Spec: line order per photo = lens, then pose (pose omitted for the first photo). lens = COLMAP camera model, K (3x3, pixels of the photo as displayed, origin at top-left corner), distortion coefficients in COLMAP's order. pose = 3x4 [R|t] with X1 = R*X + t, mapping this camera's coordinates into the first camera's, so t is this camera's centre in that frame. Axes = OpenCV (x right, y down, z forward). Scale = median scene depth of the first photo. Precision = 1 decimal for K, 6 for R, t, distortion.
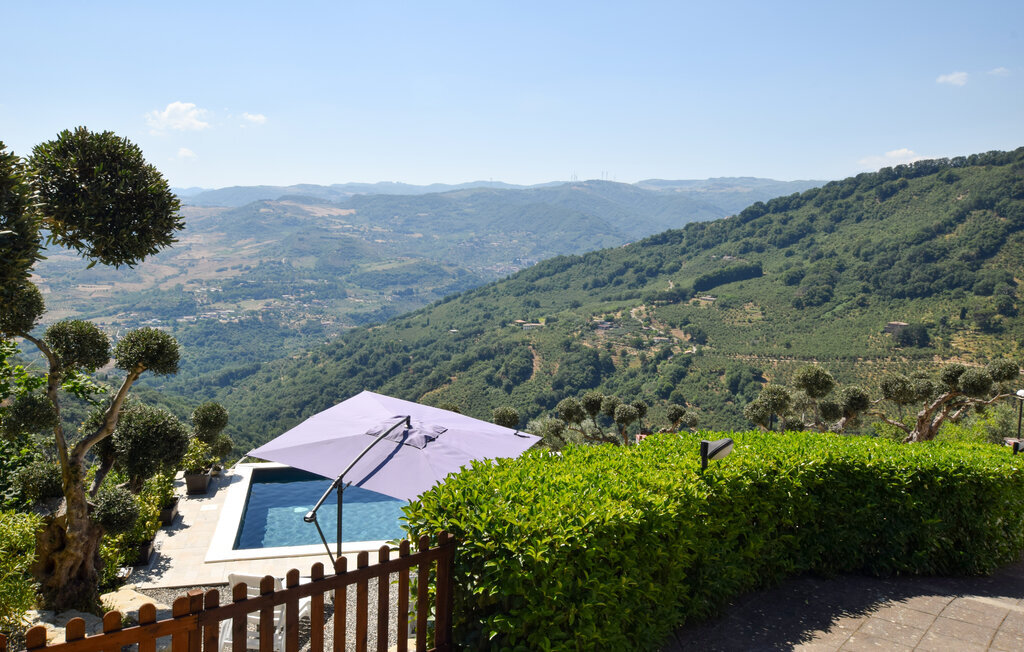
lens RADIAL K [[842.0, 0, 519.7], [0, 842.0, 335.2], [0, 0, 1]] dist [0.010221, 0.033280]
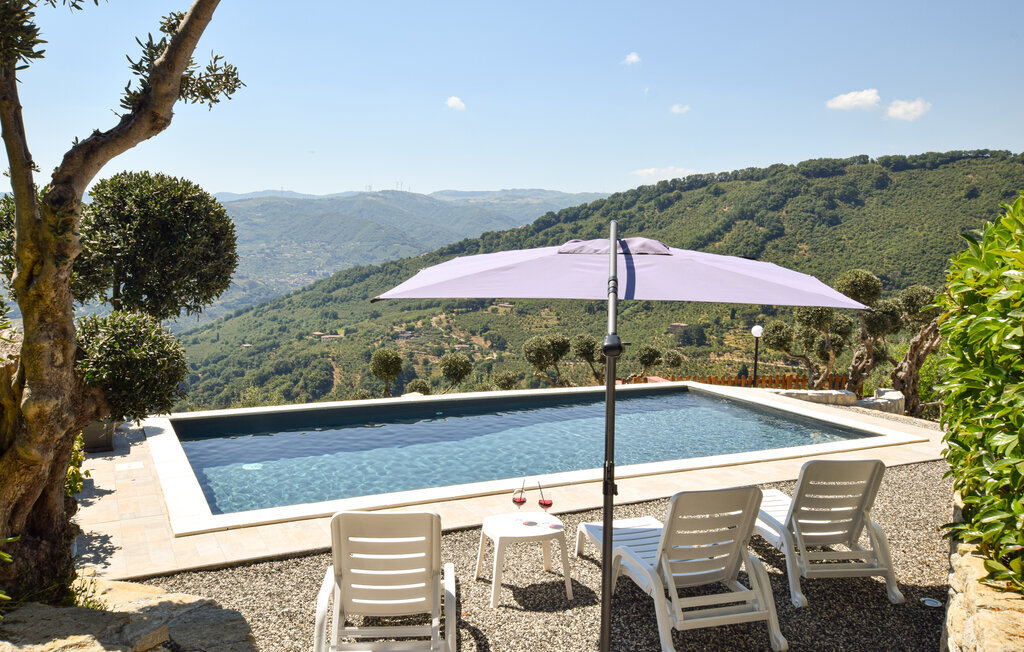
lens RADIAL K [[842.0, 0, 518.4], [0, 842.0, 331.1], [0, 0, 1]] dist [0.010221, 0.033280]
pose [[0.972394, -0.028921, 0.231547, -0.385627], [0.032501, 0.999404, -0.011660, 0.202652], [-0.231071, 0.018863, 0.972754, 0.545348]]
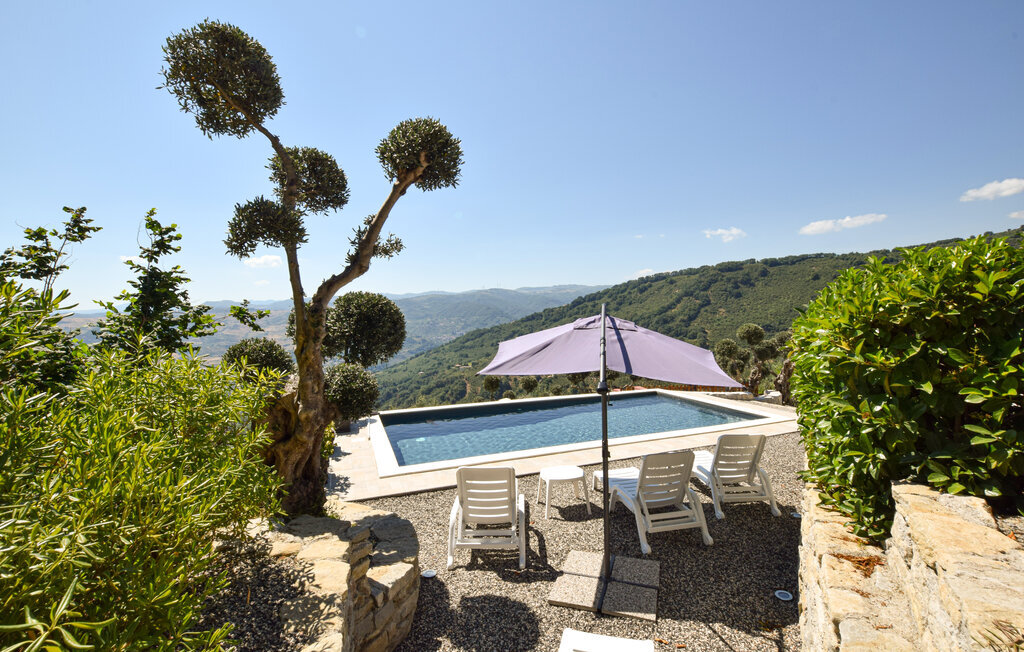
lens RADIAL K [[455.5, 0, 518.1], [0, 455.5, 327.7], [0, 0, 1]] dist [-0.030333, 0.002035]
pose [[0.989839, -0.044557, 0.135028, -0.373218], [0.057243, 0.994152, -0.091569, 0.196691], [-0.130158, 0.098368, 0.986602, 0.539409]]
